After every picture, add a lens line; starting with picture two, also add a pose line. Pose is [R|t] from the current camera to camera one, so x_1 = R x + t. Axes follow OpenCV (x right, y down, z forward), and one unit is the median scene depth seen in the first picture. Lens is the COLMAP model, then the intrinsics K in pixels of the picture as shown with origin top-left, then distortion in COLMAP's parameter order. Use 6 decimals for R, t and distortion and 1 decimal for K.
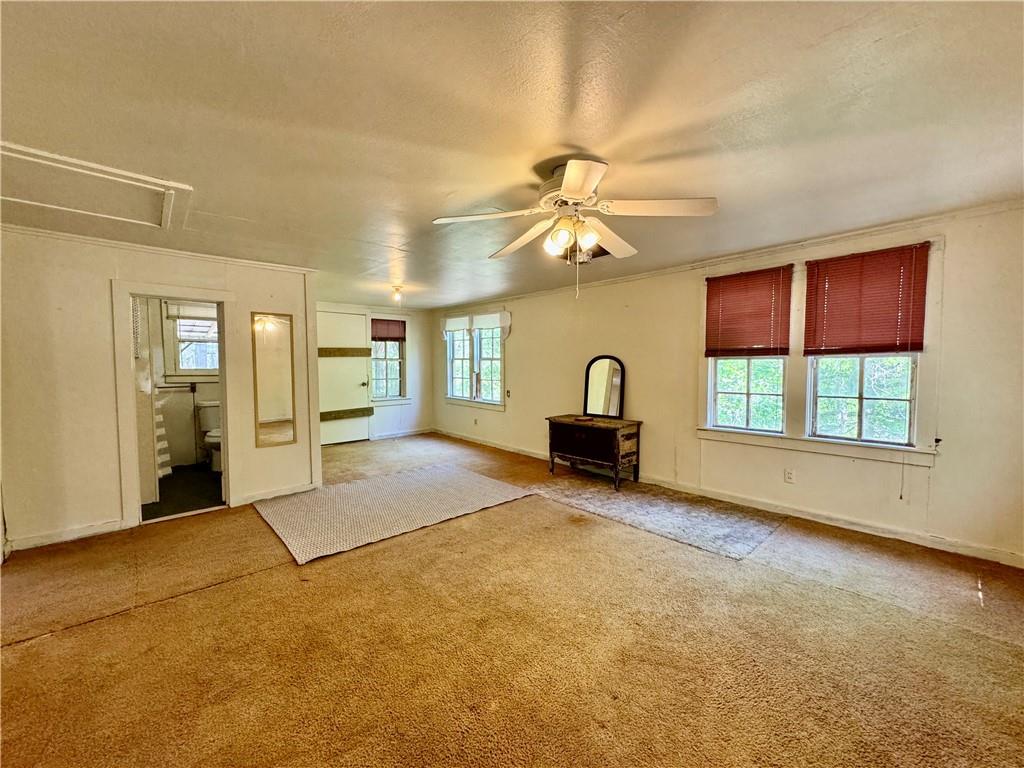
lens RADIAL K [[408.3, 0, 512.0], [0, 408.3, 384.0], [0, 0, 1]] dist [-0.000119, 0.000175]
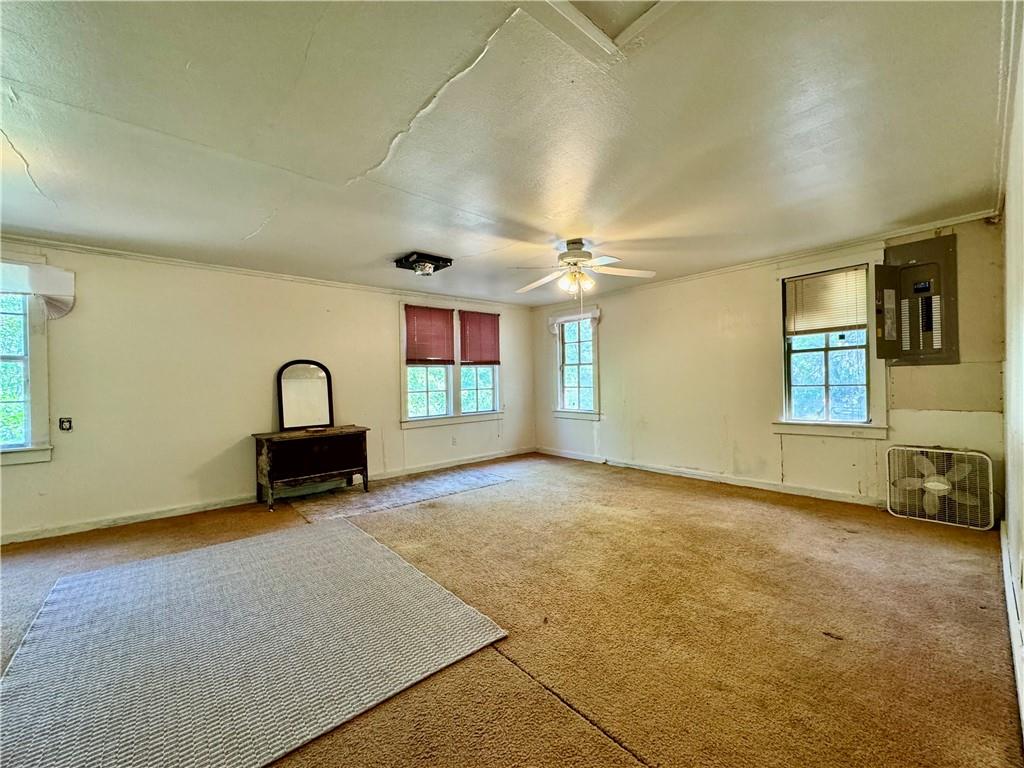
lens RADIAL K [[408.3, 0, 512.0], [0, 408.3, 384.0], [0, 0, 1]] dist [-0.000119, 0.000175]
pose [[0.027143, 0.001332, 0.999631, -0.891677], [0.071791, 0.997414, -0.003279, 0.025739], [-0.997050, 0.071853, 0.026977, 0.706557]]
